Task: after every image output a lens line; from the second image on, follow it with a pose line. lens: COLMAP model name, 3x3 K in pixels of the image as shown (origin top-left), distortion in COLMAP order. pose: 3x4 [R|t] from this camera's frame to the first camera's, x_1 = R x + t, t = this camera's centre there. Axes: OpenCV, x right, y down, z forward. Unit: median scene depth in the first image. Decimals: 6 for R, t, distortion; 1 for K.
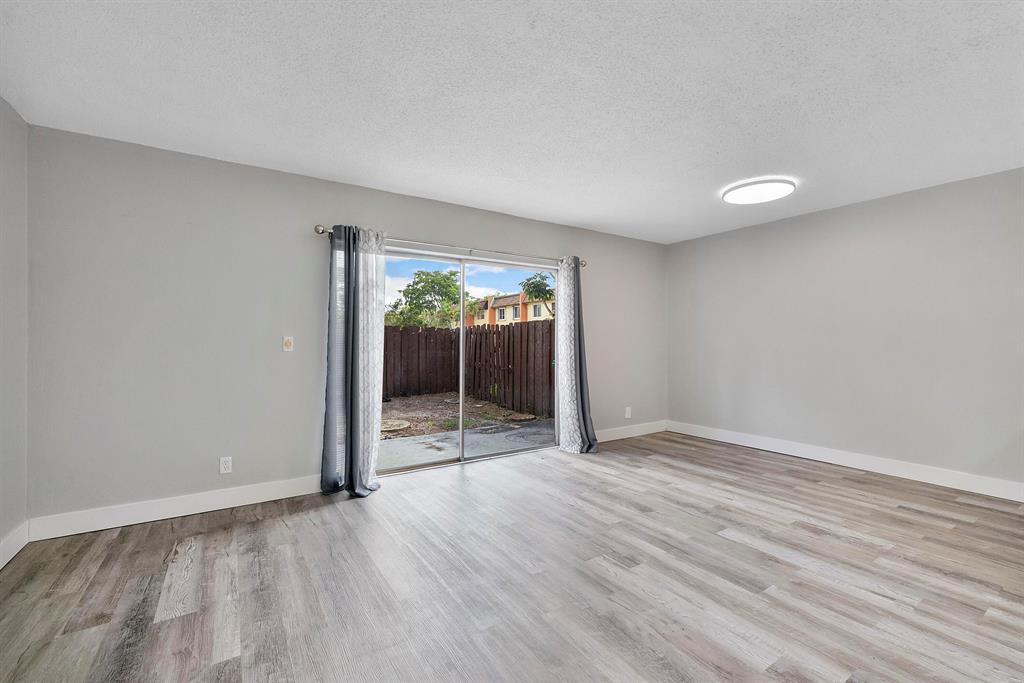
lens RADIAL K [[436.2, 0, 511.9], [0, 436.2, 341.3], [0, 0, 1]] dist [-0.008189, 0.000282]
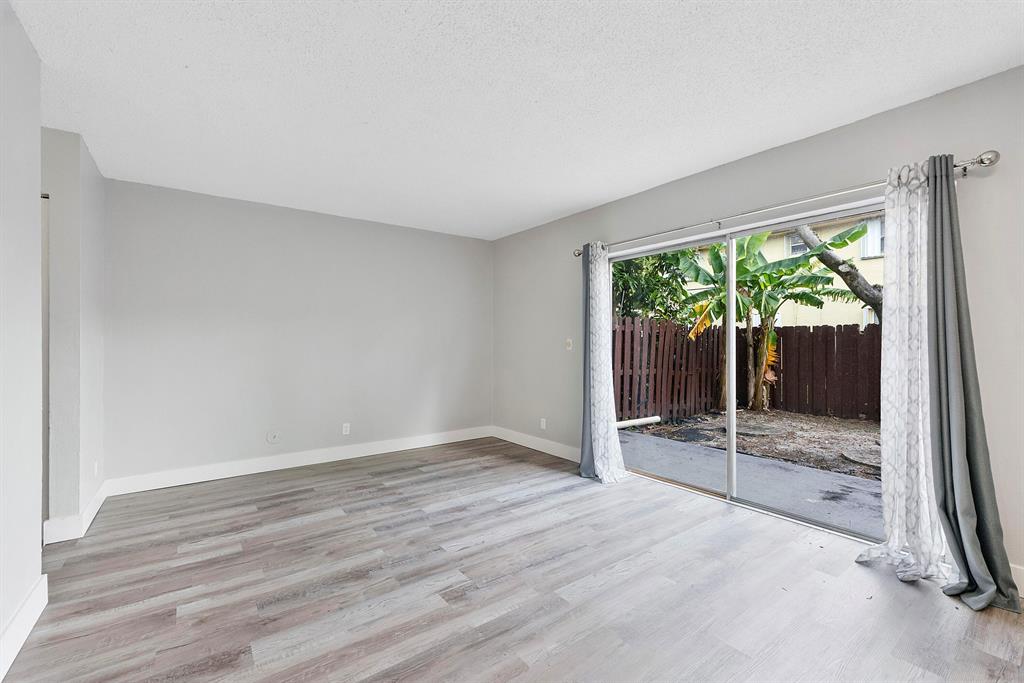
lens RADIAL K [[436.2, 0, 515.8], [0, 436.2, 341.4], [0, 0, 1]] dist [-0.008189, 0.000282]
pose [[0.059243, -0.004604, -0.998233, 1.355358], [0.001966, 0.999988, -0.004495, 0.002460], [0.998242, -0.001696, 0.059251, 1.267843]]
